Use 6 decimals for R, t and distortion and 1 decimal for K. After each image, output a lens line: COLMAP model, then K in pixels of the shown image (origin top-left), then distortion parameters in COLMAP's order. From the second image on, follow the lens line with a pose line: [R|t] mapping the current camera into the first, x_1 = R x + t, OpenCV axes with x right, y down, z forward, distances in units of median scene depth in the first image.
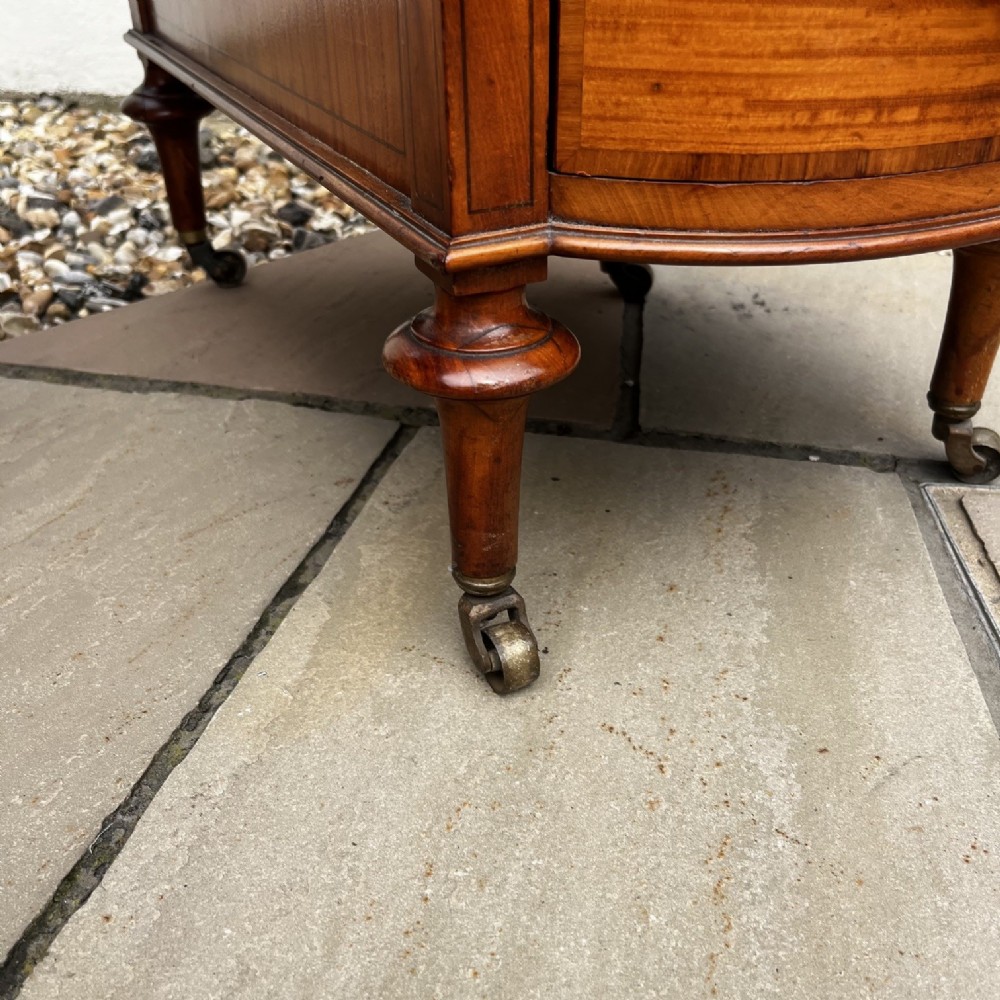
lens RADIAL K [[1026.7, 0, 499.6], [0, 1026.7, 494.1], [0, 0, 1]] dist [0.024774, 0.000000]
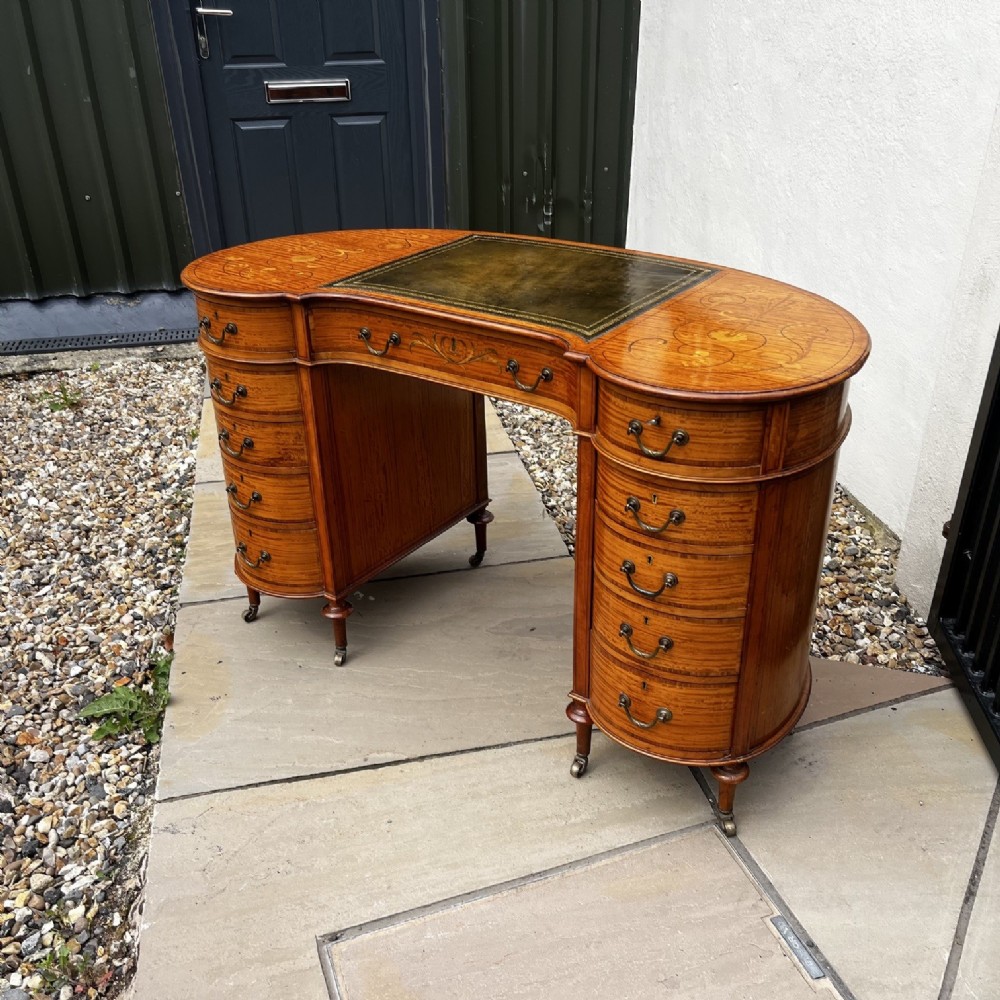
lens RADIAL K [[1026.7, 0, 495.6], [0, 1026.7, 508.9], [0, 0, 1]] dist [0.024774, 0.000000]
pose [[0.453280, 0.424390, -0.783856, 1.821735], [-0.451088, 0.867681, 0.208923, -1.020135], [0.768802, 0.258888, 0.584740, -1.413671]]
